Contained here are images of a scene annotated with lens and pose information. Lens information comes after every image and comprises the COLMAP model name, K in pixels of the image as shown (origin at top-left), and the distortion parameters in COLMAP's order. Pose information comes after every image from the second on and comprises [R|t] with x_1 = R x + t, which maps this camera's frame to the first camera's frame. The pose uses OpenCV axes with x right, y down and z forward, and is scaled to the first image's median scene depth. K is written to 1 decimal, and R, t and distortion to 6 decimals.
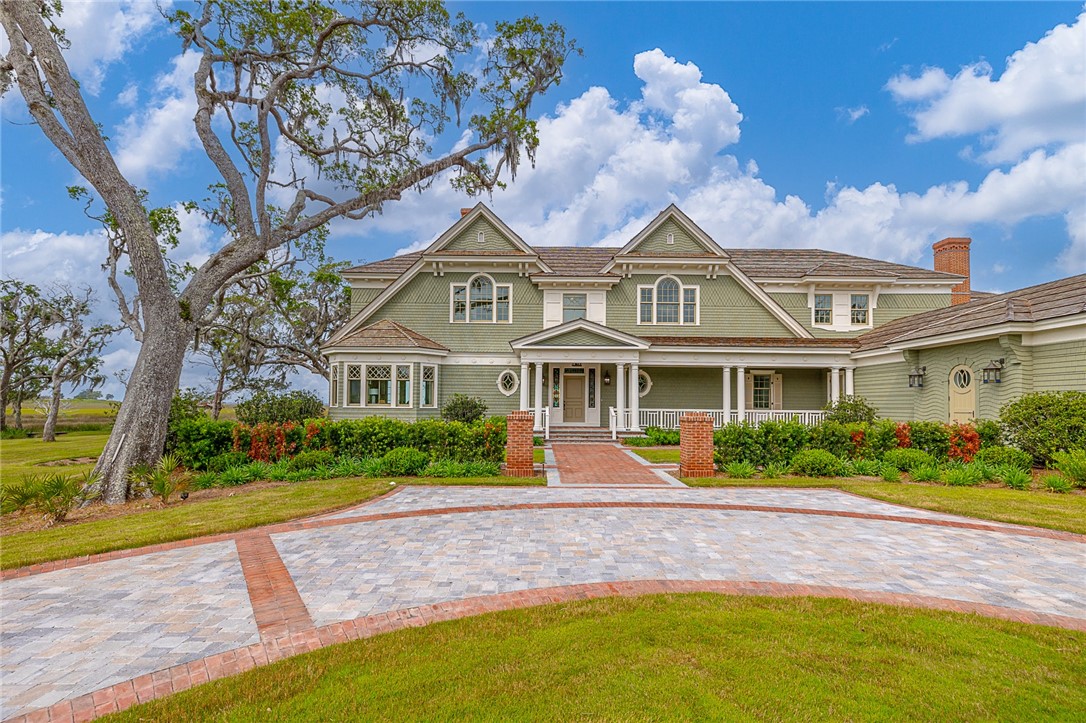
lens RADIAL K [[469.8, 0, 534.9], [0, 469.8, 396.7], [0, 0, 1]] dist [0.001368, -0.000032]
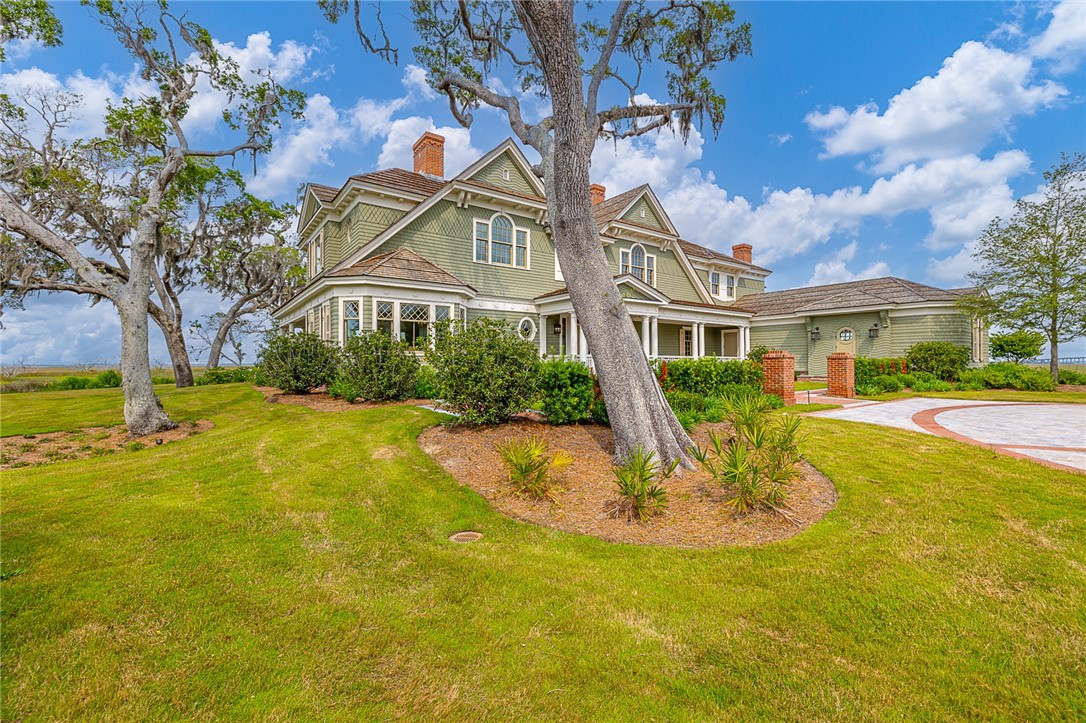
lens RADIAL K [[470.2, 0, 527.3], [0, 470.2, 363.6], [0, 0, 1]] dist [-0.000465, -0.000007]
pose [[0.805829, -0.010770, 0.592050, -0.728867], [-0.002224, 0.999772, 0.021215, 0.022077], [-0.592144, -0.018413, 0.805622, 0.234048]]
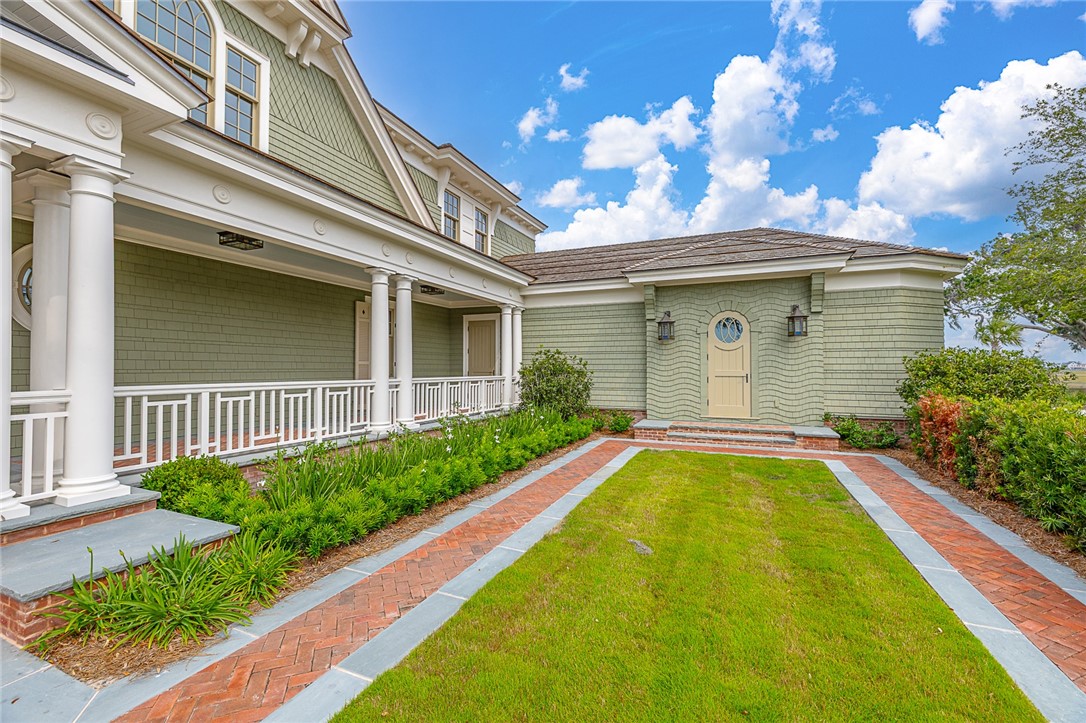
lens RADIAL K [[453.6, 0, 541.6], [0, 453.6, 356.4], [0, 0, 1]] dist [-0.002346, -0.000065]
pose [[0.375943, 0.015303, 0.926516, 0.102720], [-0.012966, 0.999853, -0.011253, 0.011071], [-0.926552, -0.007783, 0.376086, 0.730899]]
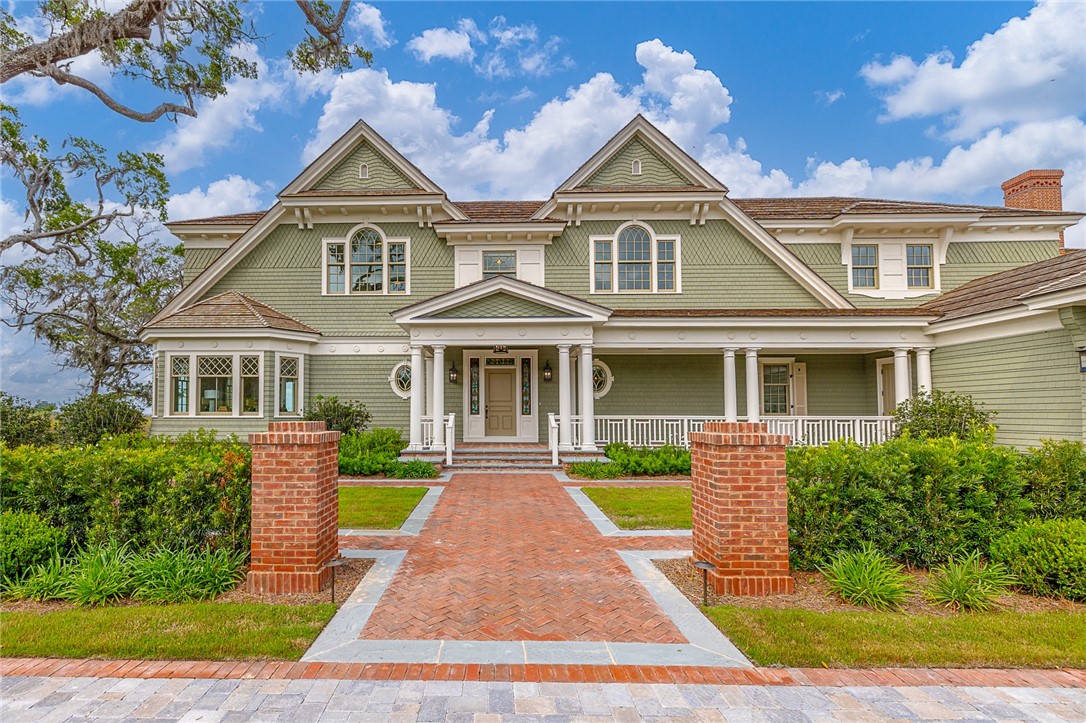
lens RADIAL K [[479.1, 0, 479.2], [0, 479.1, 396.3], [0, 0, 1]] dist [-0.001116, 0.000171]
pose [[0.999741, -0.009368, -0.020725, 0.076995], [0.009011, 0.999810, -0.017278, 0.009162], [0.020883, 0.017087, 0.999636, 0.335813]]
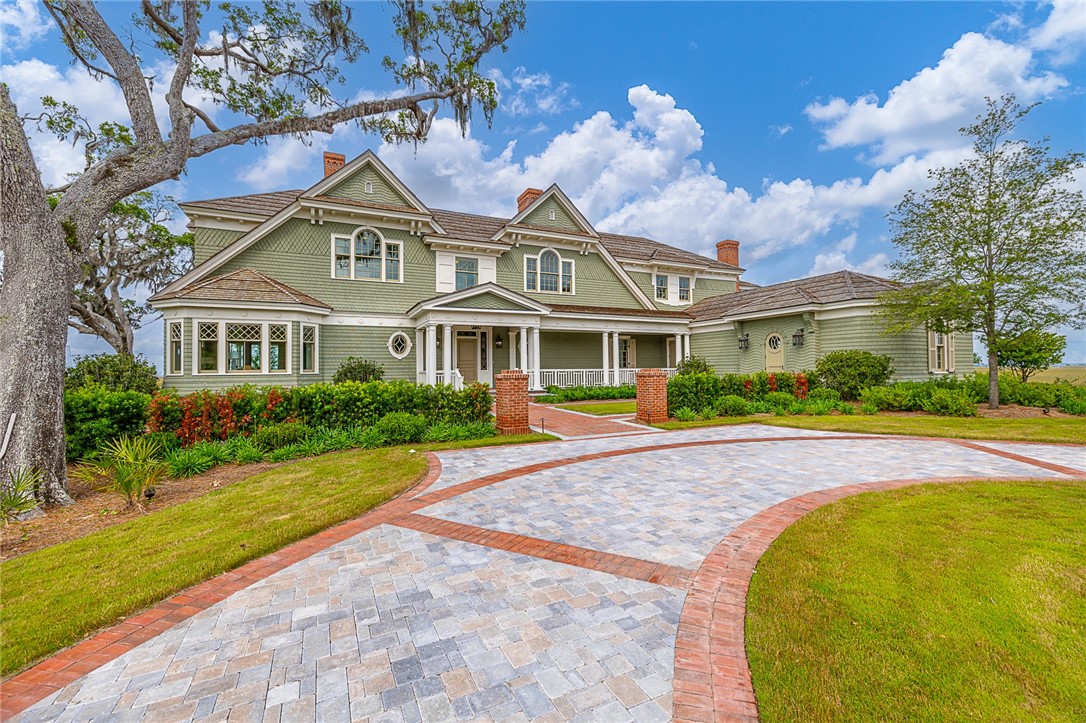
lens RADIAL K [[457.3, 0, 537.2], [0, 457.3, 365.4], [0, 0, 1]] dist [0.001182, 0.000162]
pose [[0.904502, -0.014721, 0.426216, -0.229344], [0.011962, 0.999887, 0.009149, 0.006661], [-0.426302, -0.003177, 0.904575, 0.048908]]
